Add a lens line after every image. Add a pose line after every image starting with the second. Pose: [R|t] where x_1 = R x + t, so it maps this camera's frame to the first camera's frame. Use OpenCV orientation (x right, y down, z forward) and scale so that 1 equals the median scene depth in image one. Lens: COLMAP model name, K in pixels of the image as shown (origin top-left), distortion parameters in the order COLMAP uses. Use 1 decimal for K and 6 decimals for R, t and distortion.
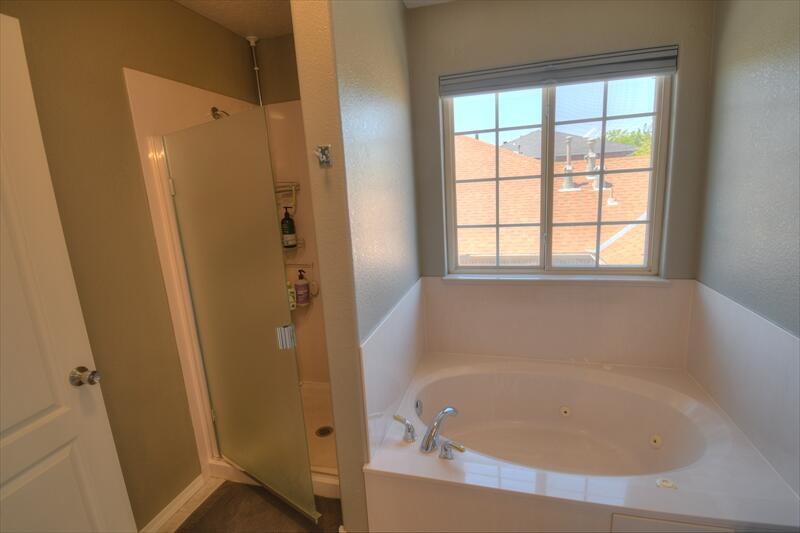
lens RADIAL K [[381.9, 0, 400.0], [0, 381.9, 266.5], [0, 0, 1]] dist [0.033018, -0.031363]
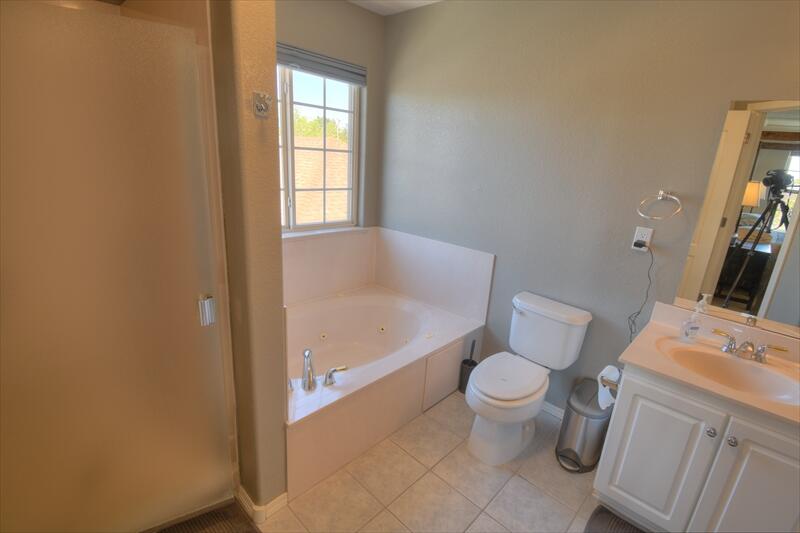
lens RADIAL K [[381.9, 0, 400.0], [0, 381.9, 266.5], [0, 0, 1]] dist [0.033018, -0.031363]
pose [[0.459447, -0.163179, 0.873087, -0.592269], [0.093618, 0.986400, 0.135093, -0.005485], [-0.883257, 0.019669, 0.468476, 0.183345]]
